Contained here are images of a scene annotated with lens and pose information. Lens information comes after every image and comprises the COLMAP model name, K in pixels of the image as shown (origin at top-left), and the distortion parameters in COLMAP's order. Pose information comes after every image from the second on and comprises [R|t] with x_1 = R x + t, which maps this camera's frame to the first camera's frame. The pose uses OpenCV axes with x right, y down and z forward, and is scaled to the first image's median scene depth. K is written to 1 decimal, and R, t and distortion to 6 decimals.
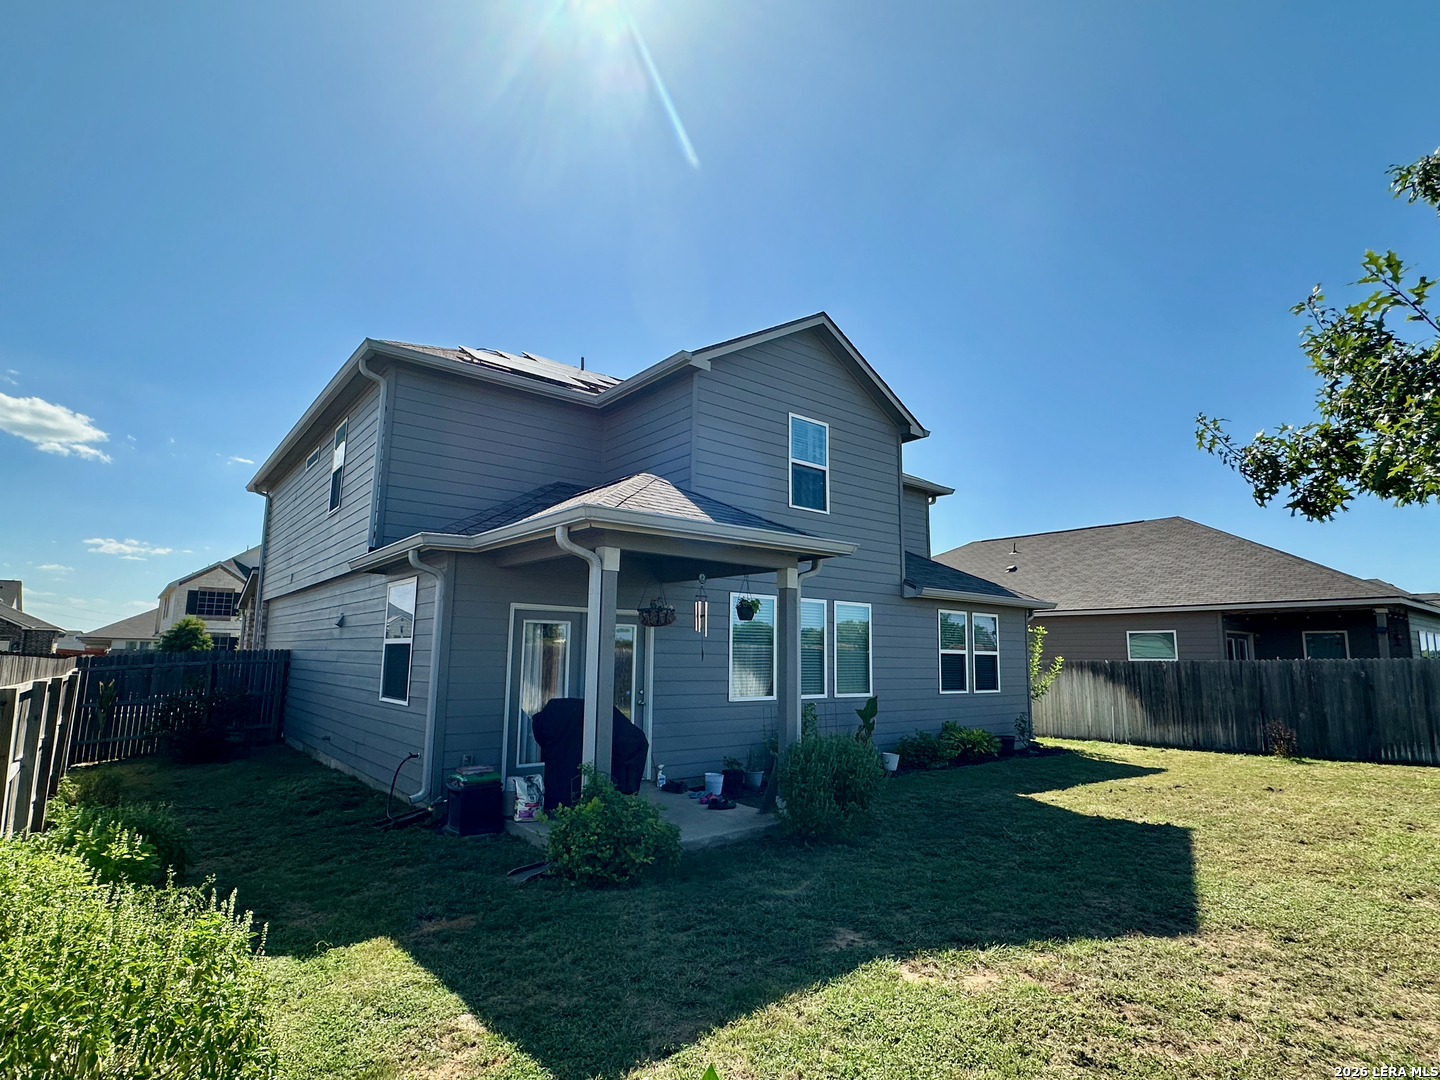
lens RADIAL K [[742.3, 0, 720.0], [0, 742.3, 540.0], [0, 0, 1]] dist [-0.001341, -0.000633]
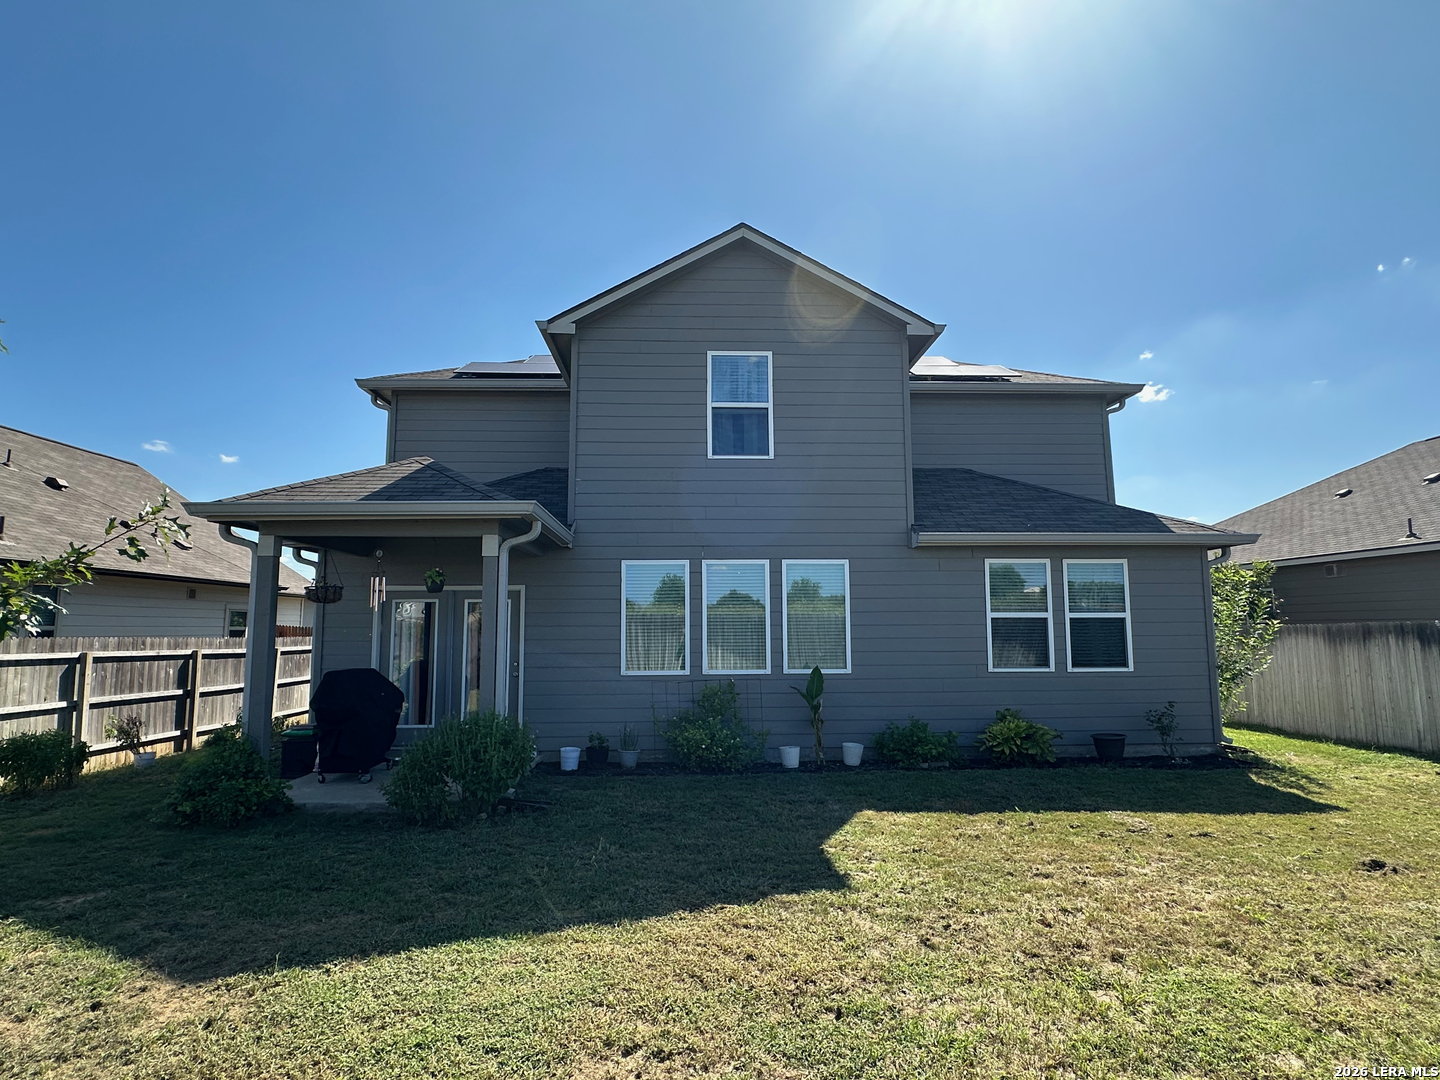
lens RADIAL K [[742.3, 0, 720.0], [0, 742.3, 540.0], [0, 0, 1]] dist [-0.001341, -0.000633]
pose [[0.801074, -0.085656, -0.592405, 0.614385], [0.108722, 0.994067, 0.003286, 0.050308], [0.588609, -0.067040, 0.805634, 0.284996]]
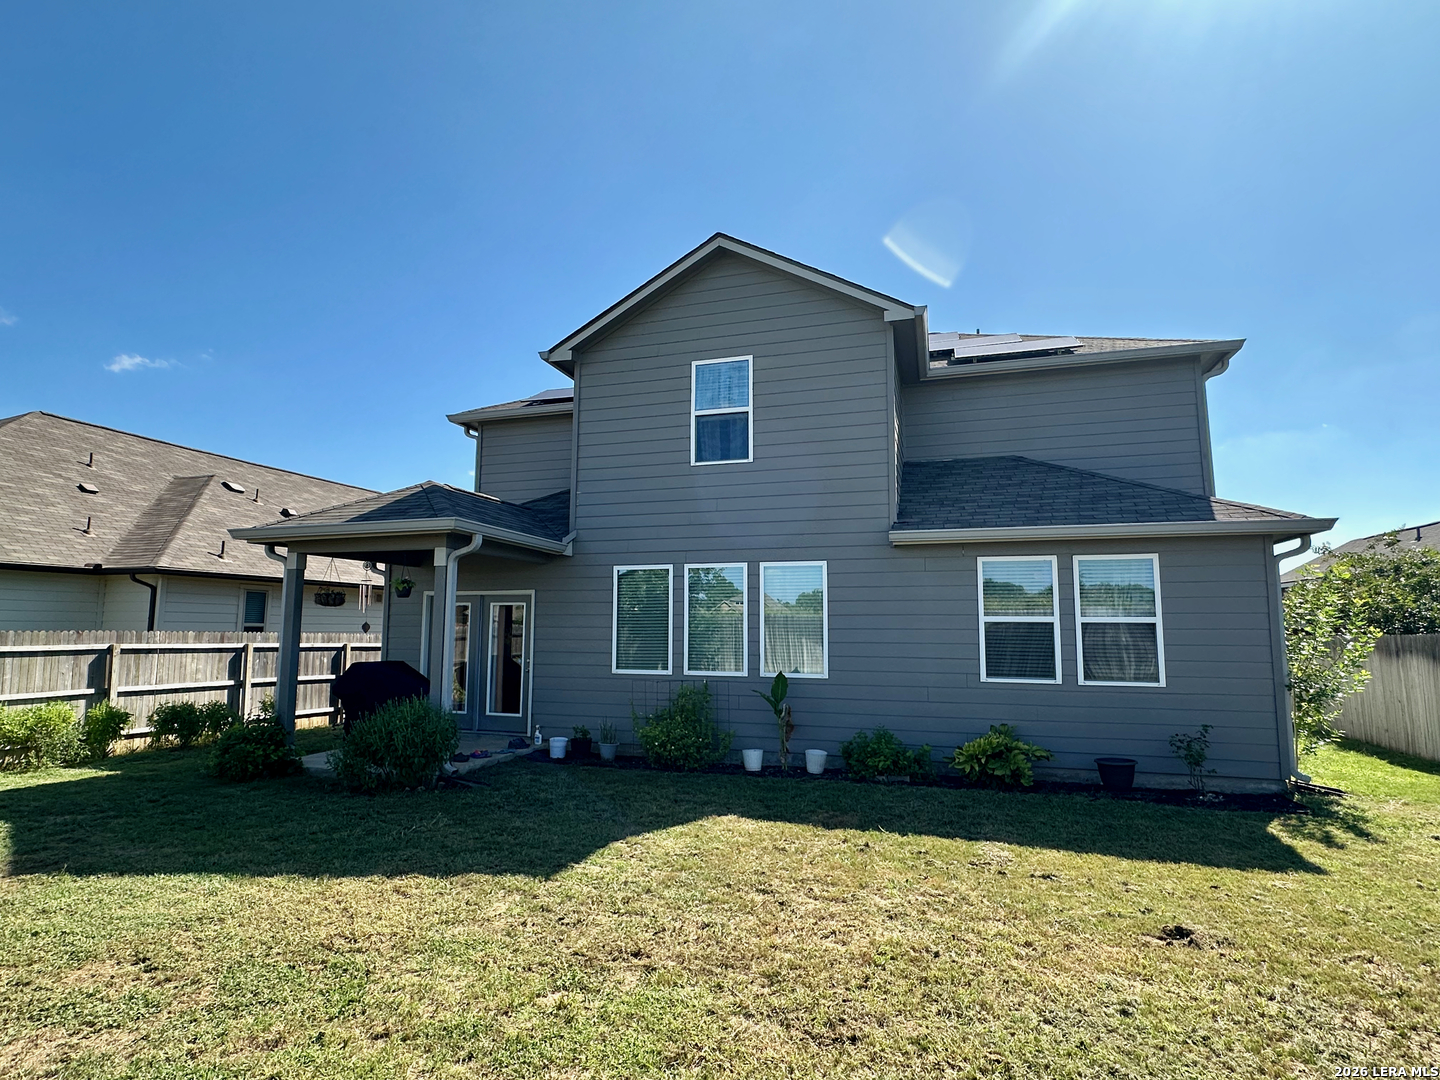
lens RADIAL K [[742.3, 0, 720.0], [0, 742.3, 540.0], [0, 0, 1]] dist [-0.001341, -0.000633]
pose [[0.557005, -0.107415, -0.823533, 0.846487], [0.132257, 0.990419, -0.039729, 0.086119], [0.819910, -0.086789, 0.565875, 0.498283]]
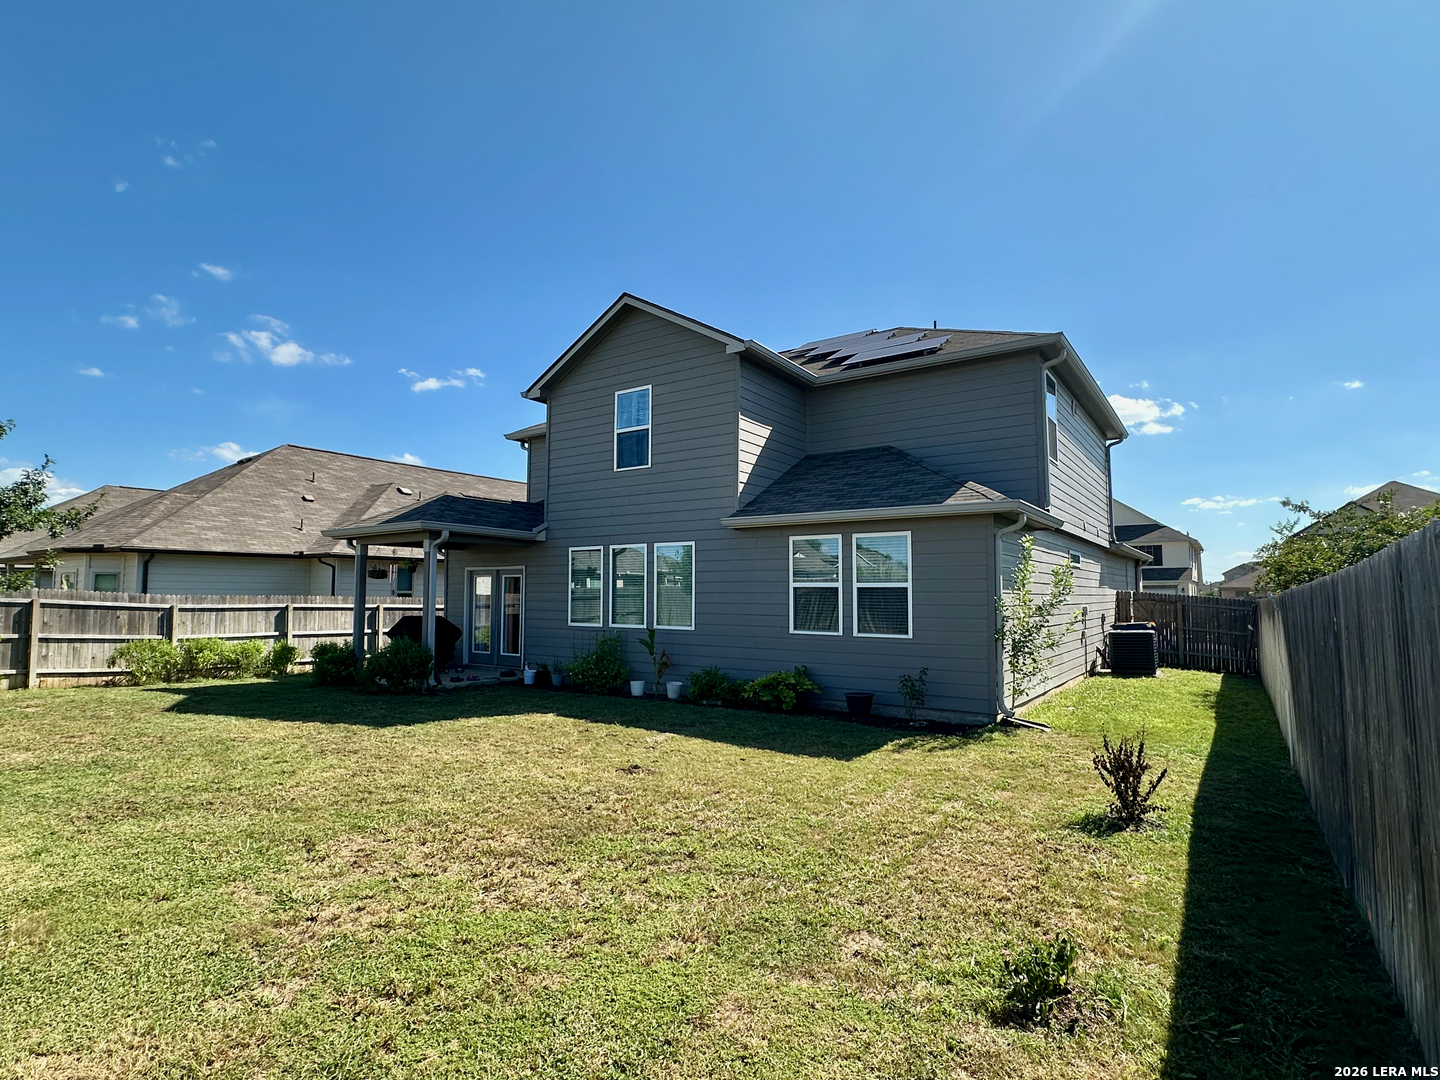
lens RADIAL K [[742.3, 0, 720.0], [0, 742.3, 540.0], [0, 0, 1]] dist [-0.001341, -0.000633]
pose [[0.281664, -0.083575, -0.955866, 1.284251], [0.149800, 0.987814, -0.042227, 0.142520], [0.947748, -0.131295, 0.290751, 0.786641]]
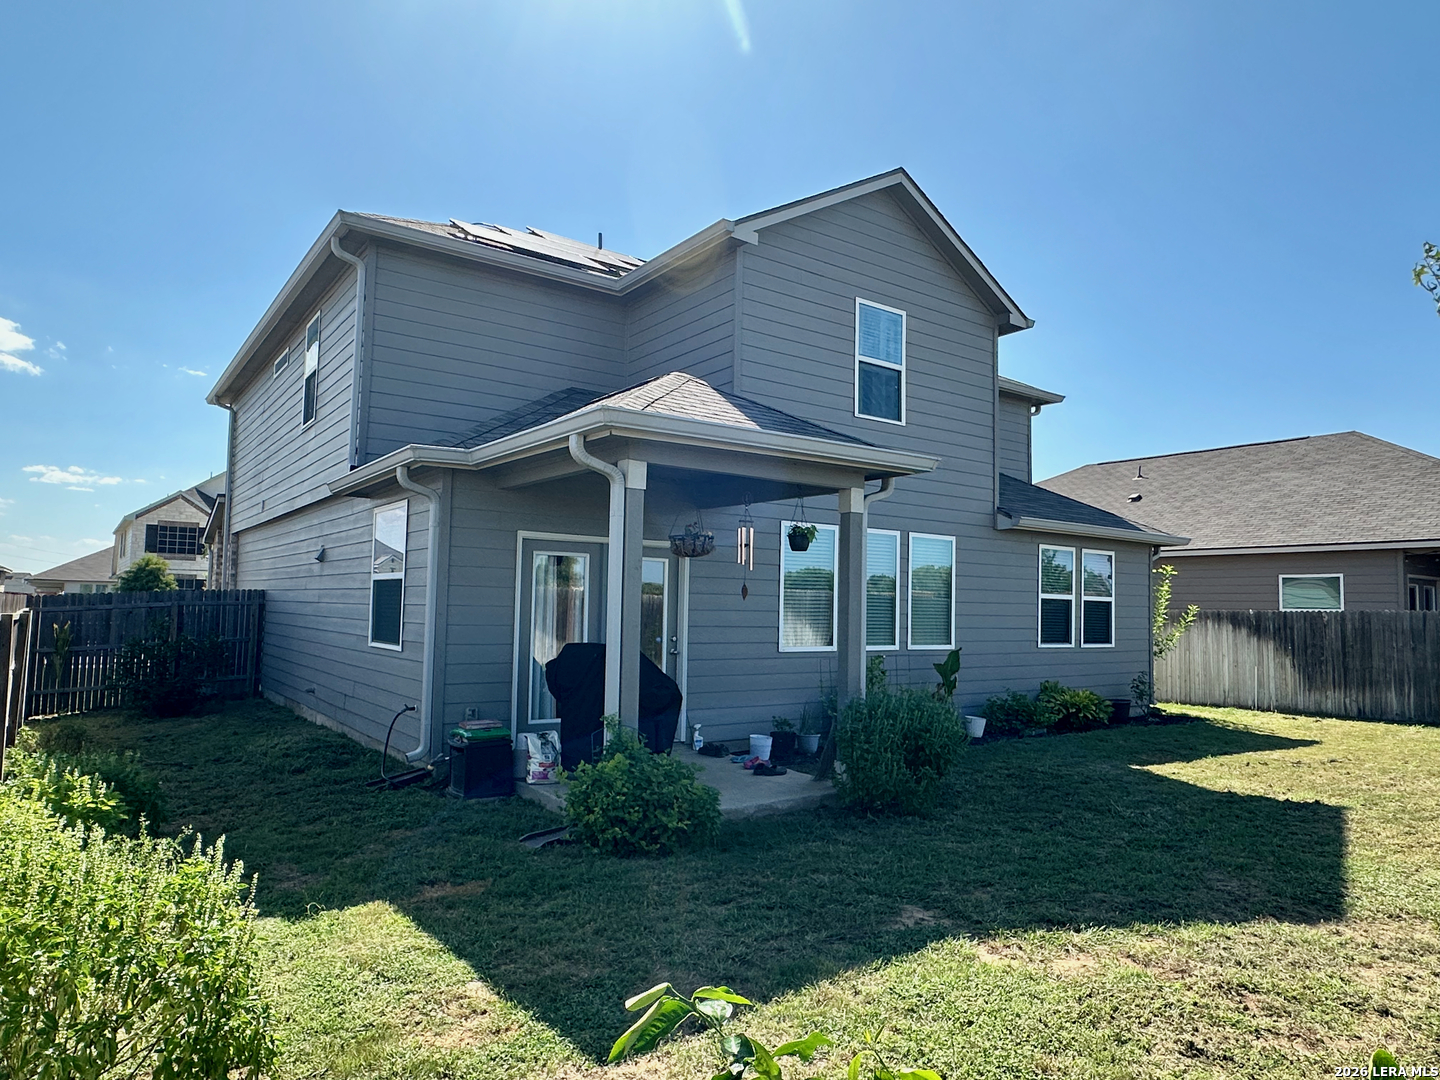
lens RADIAL K [[906.5, 0, 718.2], [0, 906.5, 540.2], [0, 0, 1]] dist [-0.003705, 0.000761]
pose [[0.998334, 0.003580, -0.057584, 0.001739], [0.001156, 0.996632, 0.082002, 0.008885], [0.057684, -0.081932, 0.994967, -0.003061]]
